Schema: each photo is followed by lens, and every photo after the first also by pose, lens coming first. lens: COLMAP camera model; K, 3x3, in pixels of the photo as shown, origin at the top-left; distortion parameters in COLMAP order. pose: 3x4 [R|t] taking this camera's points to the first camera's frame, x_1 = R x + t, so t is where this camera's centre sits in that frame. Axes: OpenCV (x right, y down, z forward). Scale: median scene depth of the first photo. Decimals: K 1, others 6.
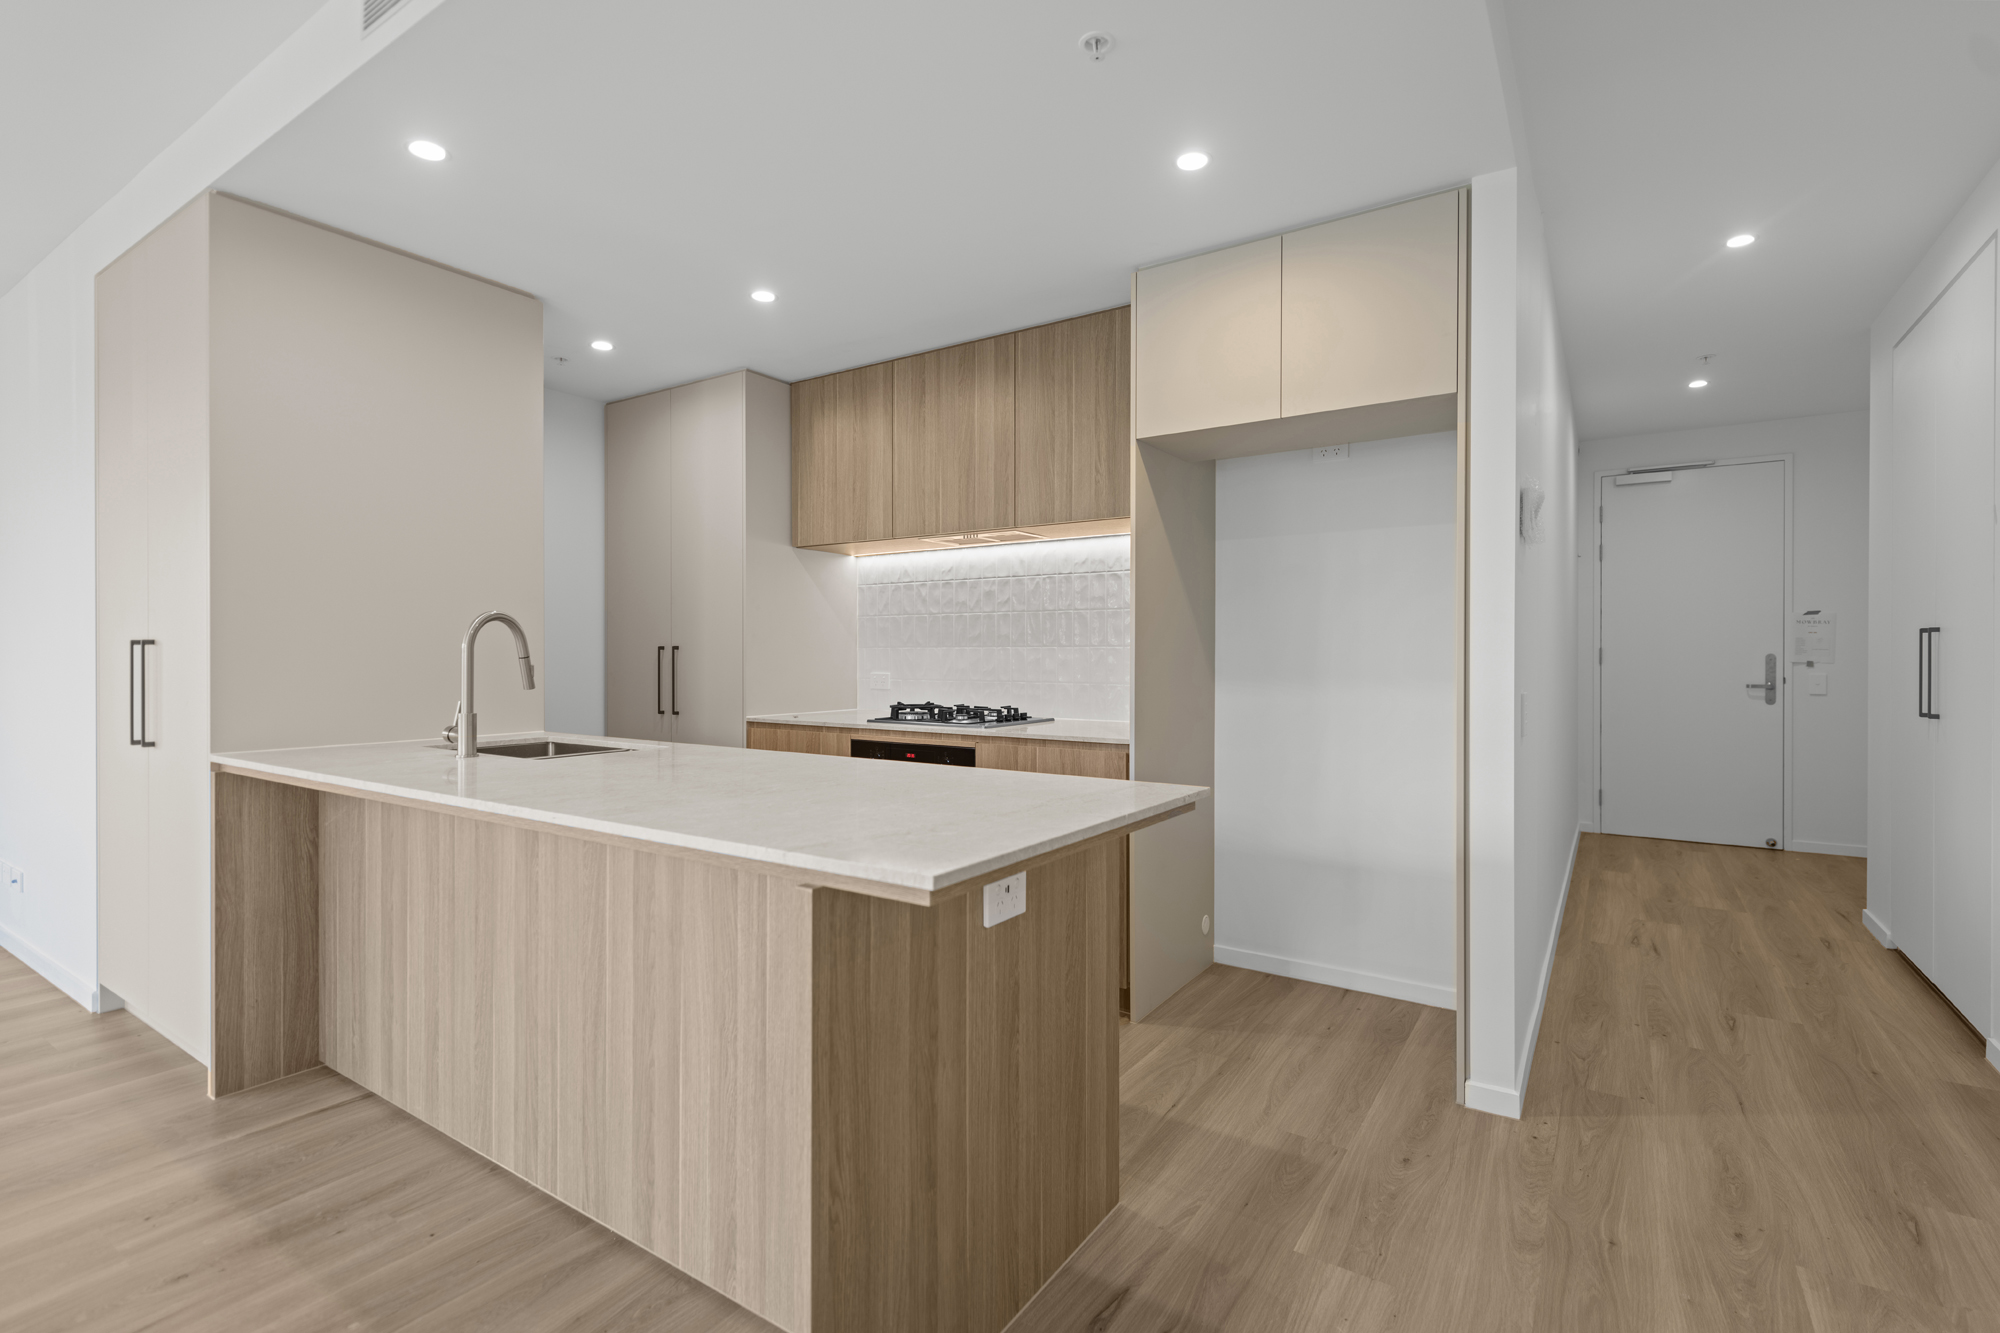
lens RADIAL K [[935.9, 0, 992.2], [0, 935.9, 637.1], [0, 0, 1]] dist [0.006842, 0.002351]
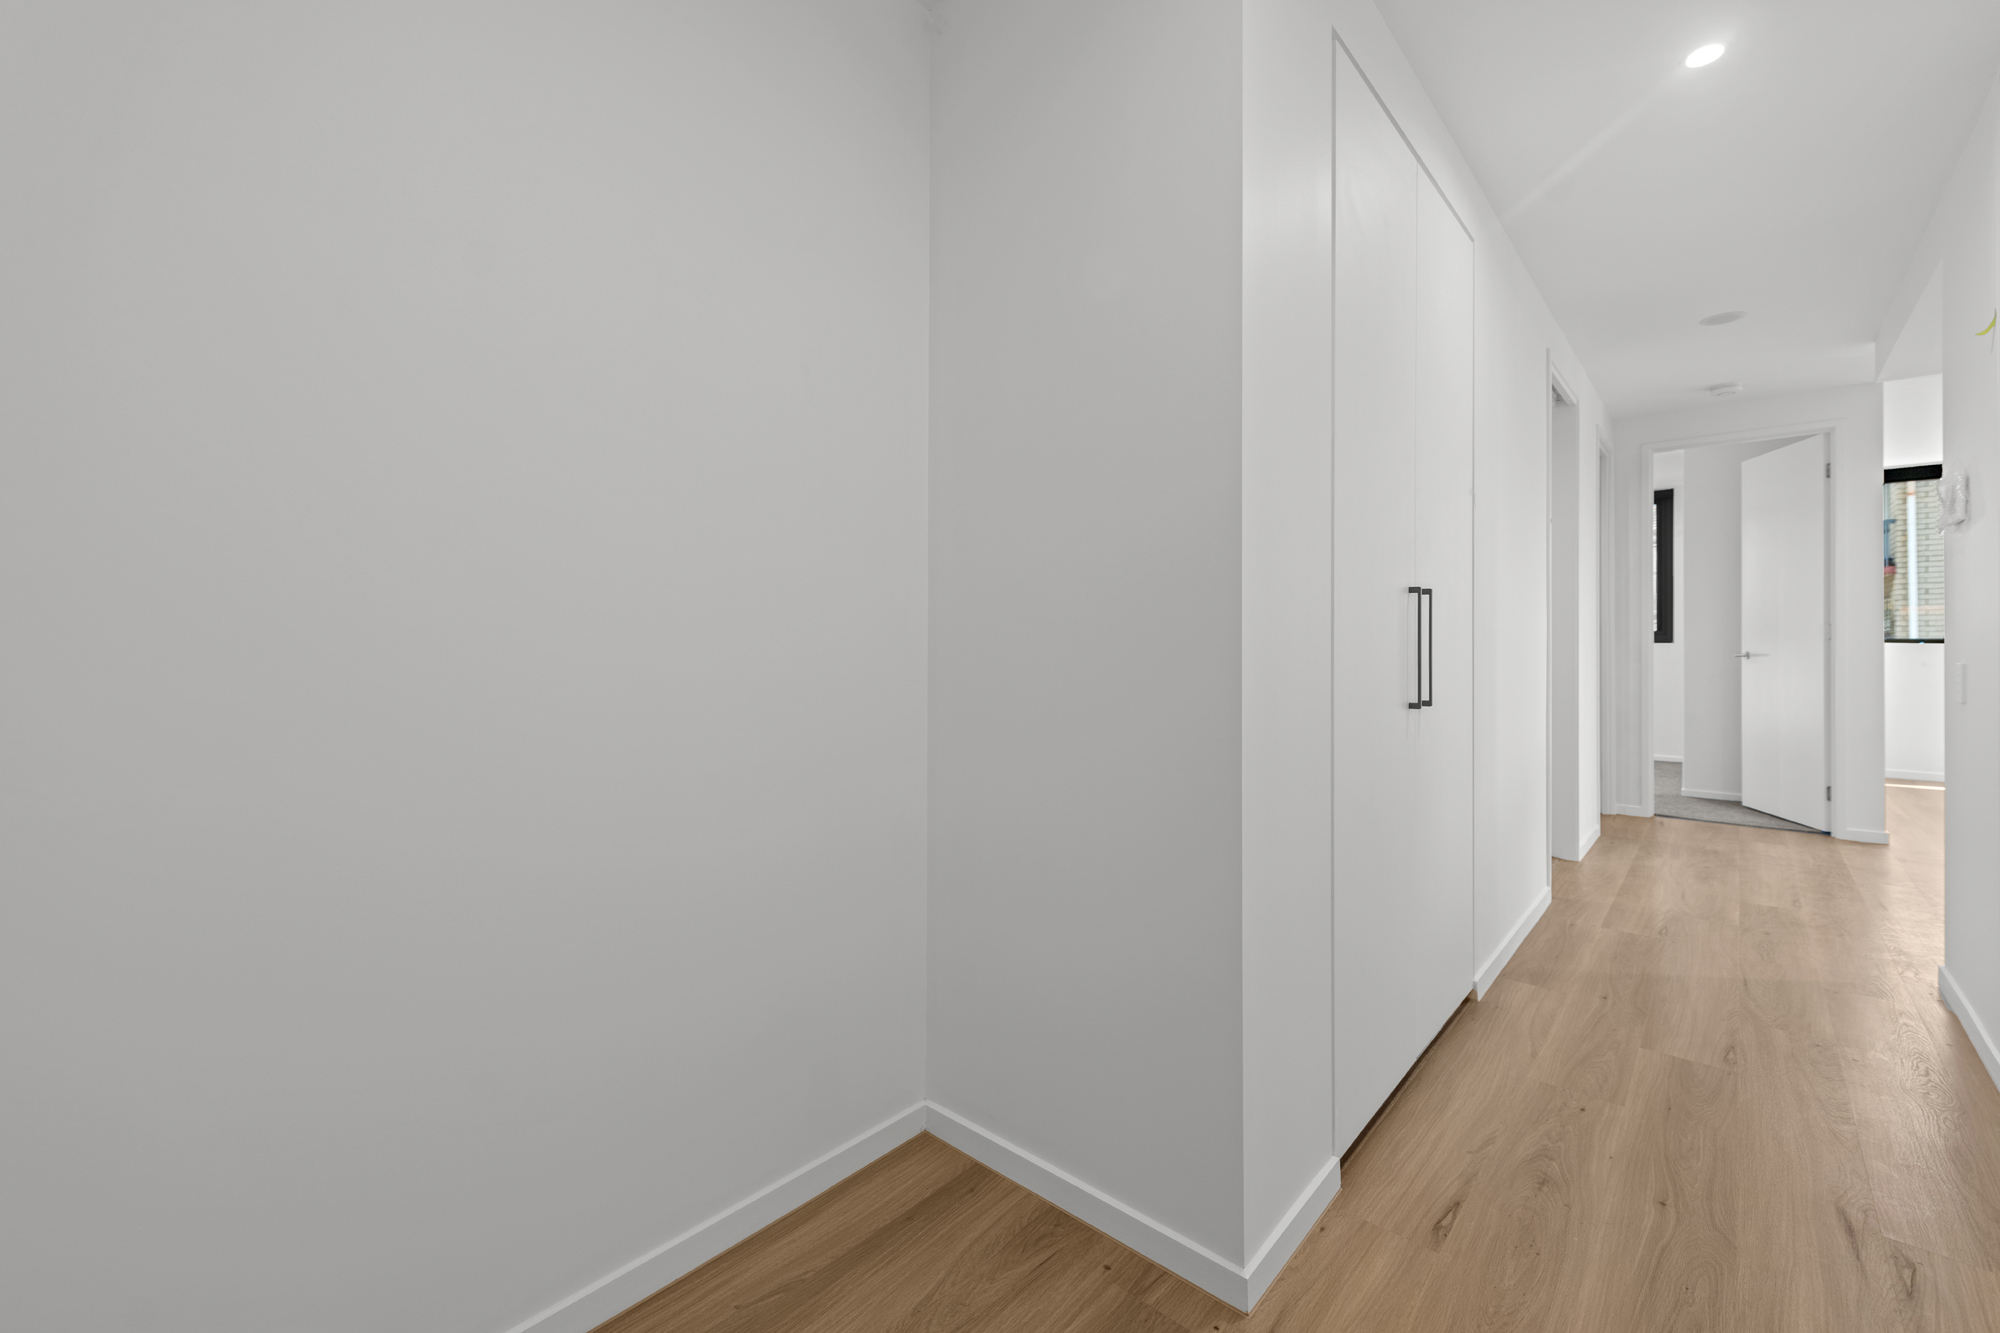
lens RADIAL K [[844.1, 0, 1000.1], [0, 844.1, 655.7], [0, 0, 1]] dist [0.008454, 0.000491]
pose [[-0.991561, -0.001631, 0.129634, 1.318173], [-0.002372, 0.999982, -0.005567, 0.058088], [-0.129623, -0.005827, -0.991546, 1.820095]]
